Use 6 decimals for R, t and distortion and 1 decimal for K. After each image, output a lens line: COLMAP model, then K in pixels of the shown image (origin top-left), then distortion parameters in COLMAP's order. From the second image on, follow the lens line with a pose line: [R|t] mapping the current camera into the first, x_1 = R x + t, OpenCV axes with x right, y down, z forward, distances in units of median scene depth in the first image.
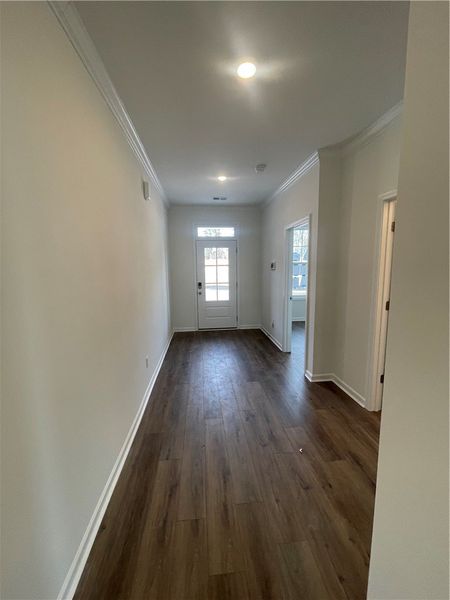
lens RADIAL K [[244.3, 0, 225.9], [0, 244.3, 299.9], [0, 0, 1]] dist [0.002184, 0.001694]
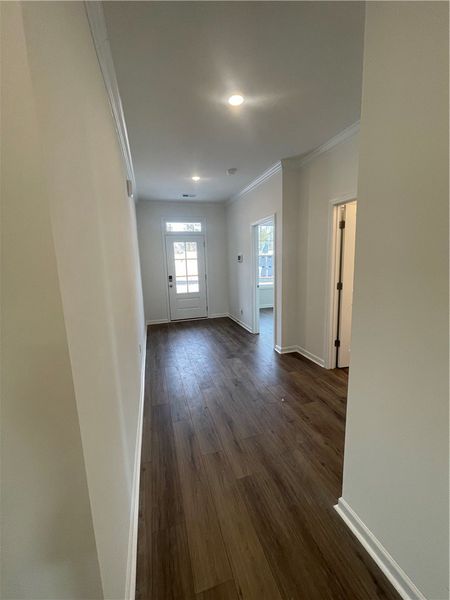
lens RADIAL K [[244.3, 0, 223.6], [0, 244.3, 300.7], [0, 0, 1]] dist [0.002184, 0.001694]
pose [[0.982975, -0.048468, 0.177234, -0.132671], [0.043724, 0.998576, 0.030577, 0.025270], [-0.178464, -0.022307, 0.983694, -0.131085]]
